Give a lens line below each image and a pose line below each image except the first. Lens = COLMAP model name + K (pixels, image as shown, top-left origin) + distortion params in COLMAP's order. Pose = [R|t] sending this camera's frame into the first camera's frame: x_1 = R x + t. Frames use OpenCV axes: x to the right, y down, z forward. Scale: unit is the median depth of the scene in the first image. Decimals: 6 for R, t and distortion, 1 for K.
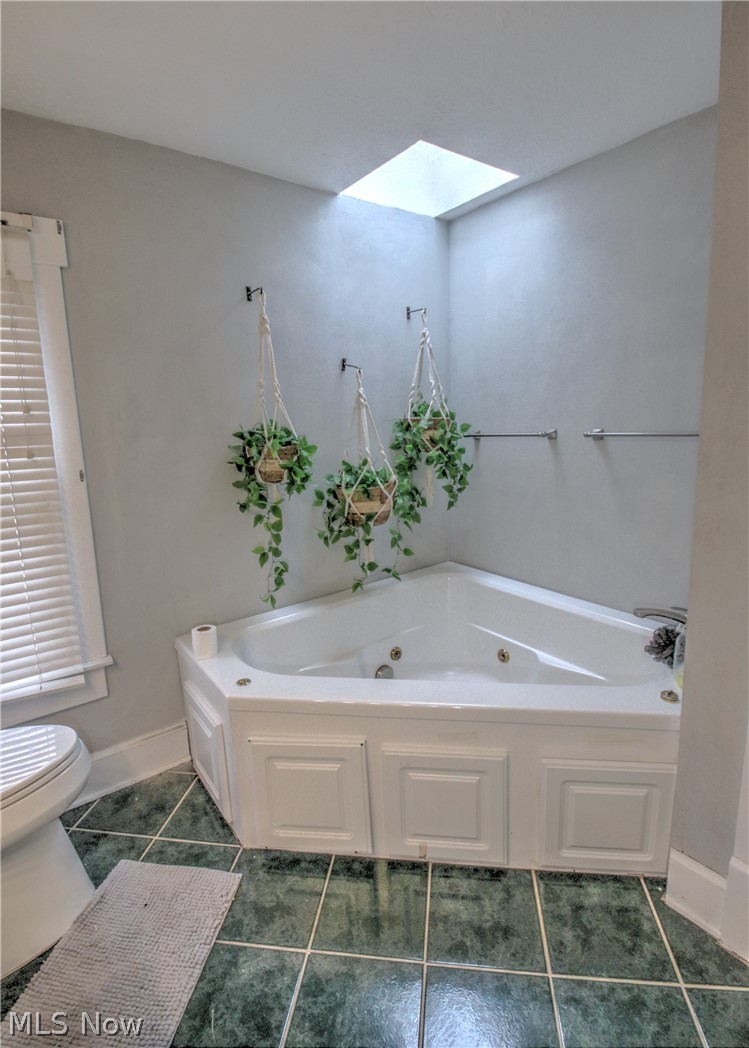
lens RADIAL K [[527.4, 0, 399.6], [0, 527.4, 503.8], [0, 0, 1]] dist [0.000172, -0.000019]
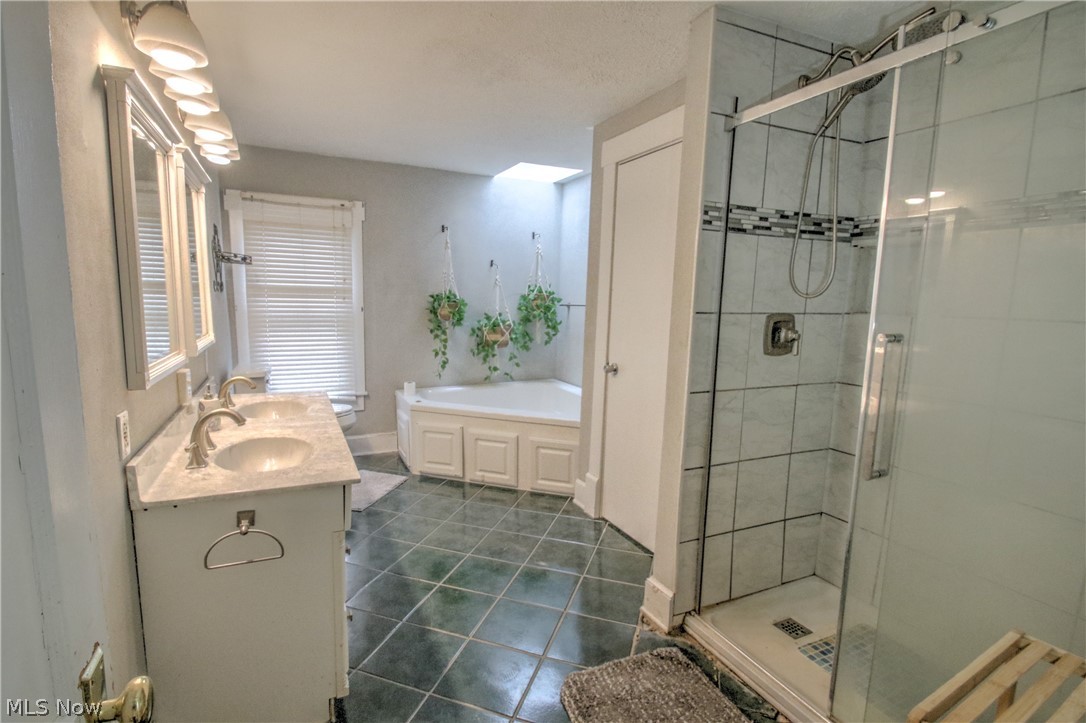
lens RADIAL K [[509.6, 0, 538.1], [0, 509.6, 371.7], [0, 0, 1]] dist [-0.001959, -0.001059]
pose [[0.976533, 0.078340, -0.200616, 0.529067], [-0.082885, 0.996456, -0.014343, 0.160152], [0.198782, 0.030635, 0.979565, -0.875837]]
